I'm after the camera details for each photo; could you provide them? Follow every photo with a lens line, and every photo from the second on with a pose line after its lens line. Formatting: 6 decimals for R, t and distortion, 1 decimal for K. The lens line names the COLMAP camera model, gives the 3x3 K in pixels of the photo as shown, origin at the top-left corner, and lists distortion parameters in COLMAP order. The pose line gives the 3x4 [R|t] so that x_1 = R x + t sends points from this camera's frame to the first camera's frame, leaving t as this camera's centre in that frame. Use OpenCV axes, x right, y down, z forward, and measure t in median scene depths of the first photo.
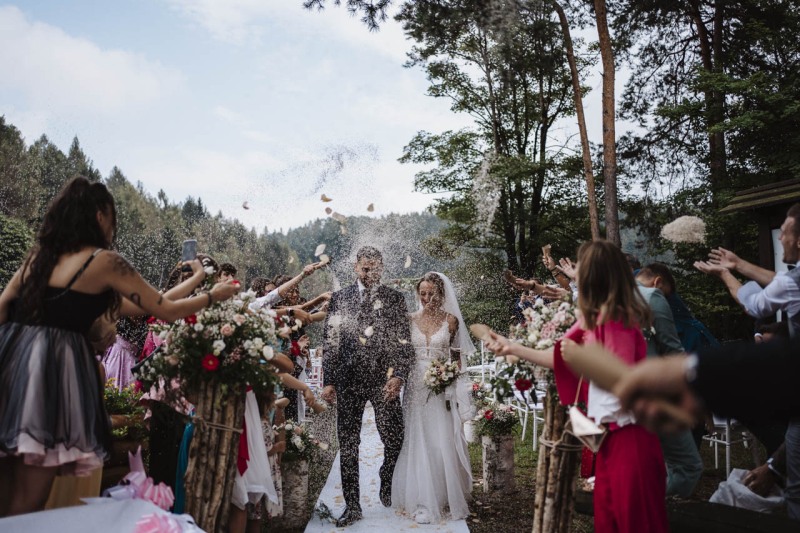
lens RADIAL K [[819.3, 0, 400.0], [0, 819.3, 266.5], [0, 0, 1]] dist [-0.000890, -0.001729]
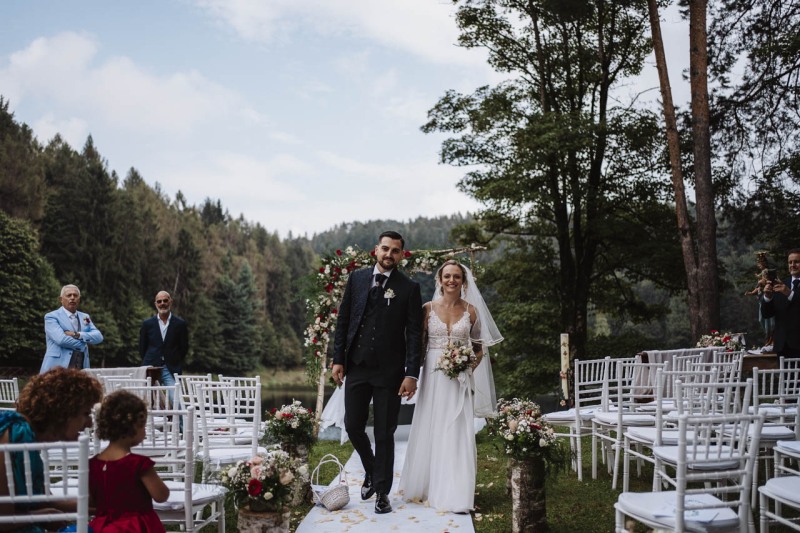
lens RADIAL K [[819.3, 0, 400.0], [0, 819.3, 266.5], [0, 0, 1]] dist [-0.000890, -0.001729]
pose [[0.999369, -0.000496, -0.035522, 0.005695], [0.000172, 0.999958, -0.009127, 0.014879], [0.035525, 0.009115, 0.999327, 0.203534]]
